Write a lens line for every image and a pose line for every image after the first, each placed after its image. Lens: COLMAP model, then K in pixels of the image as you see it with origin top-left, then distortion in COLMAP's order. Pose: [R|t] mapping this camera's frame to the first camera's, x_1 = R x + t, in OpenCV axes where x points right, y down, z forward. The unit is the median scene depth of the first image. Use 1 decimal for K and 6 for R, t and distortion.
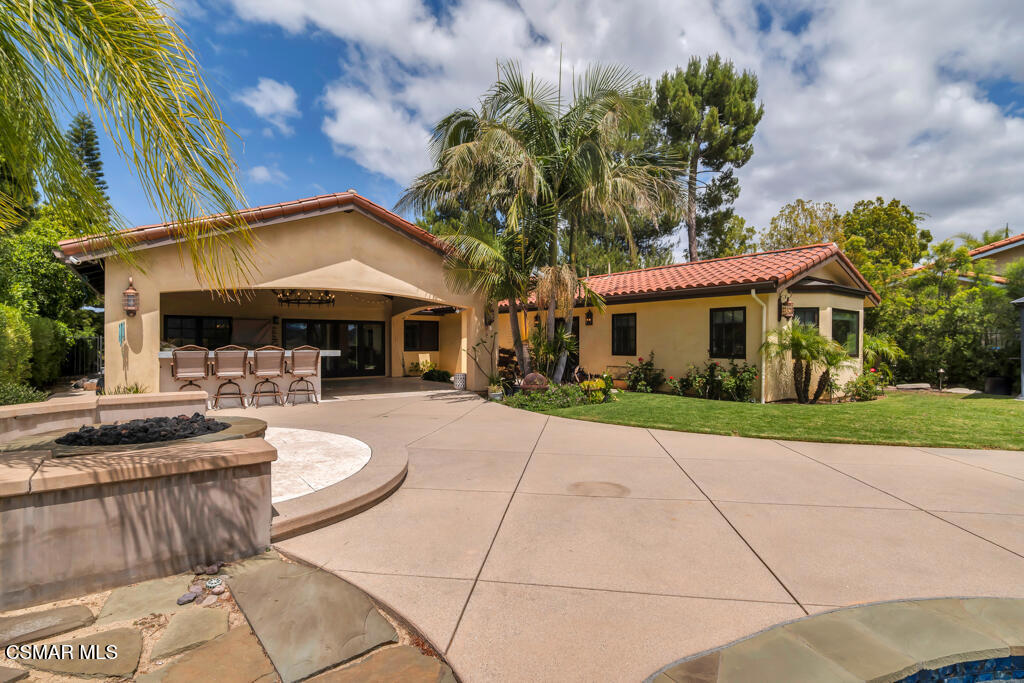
lens RADIAL K [[493.8, 0, 492.3], [0, 493.8, 345.0], [0, 0, 1]] dist [-0.018463, 0.000975]
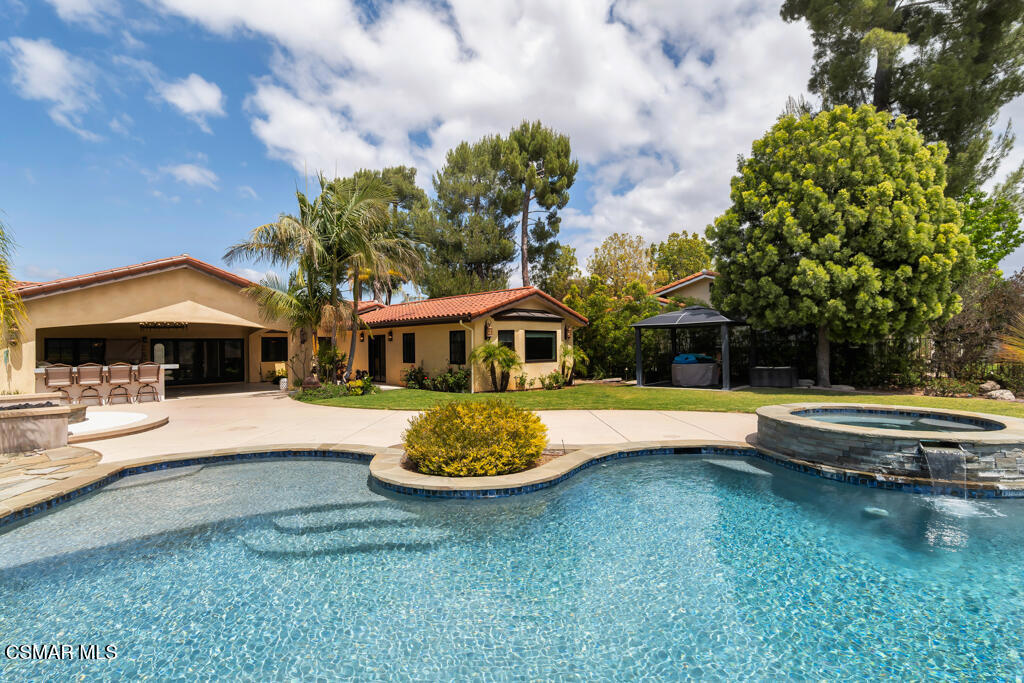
lens RADIAL K [[493.8, 0, 506.7], [0, 493.8, 339.2], [0, 0, 1]] dist [-0.018463, 0.000975]
pose [[0.990846, -0.013696, 0.134302, 0.417028], [0.016070, 0.999733, -0.016611, -0.021530], [-0.134038, 0.018618, 0.990801, -0.504941]]
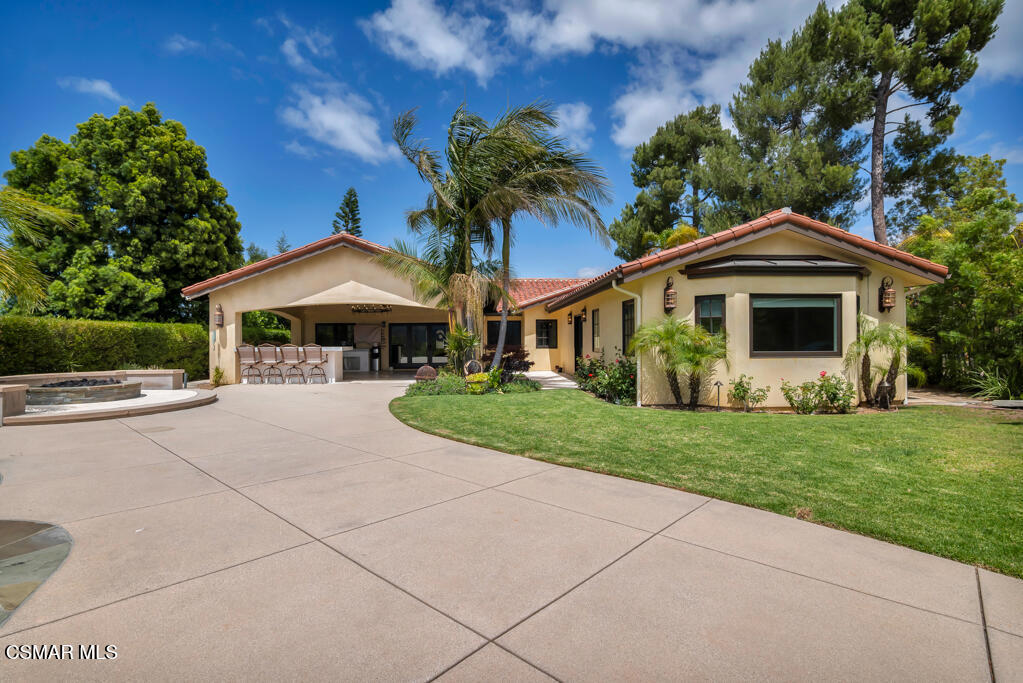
lens RADIAL K [[493.3, 0, 506.0], [0, 493.3, 326.8], [0, 0, 1]] dist [-0.018463, 0.000975]
pose [[0.817420, -0.024148, -0.575536, 0.803809], [0.006757, 0.999454, -0.032337, 0.001569], [0.576003, 0.022543, 0.817137, 0.119551]]
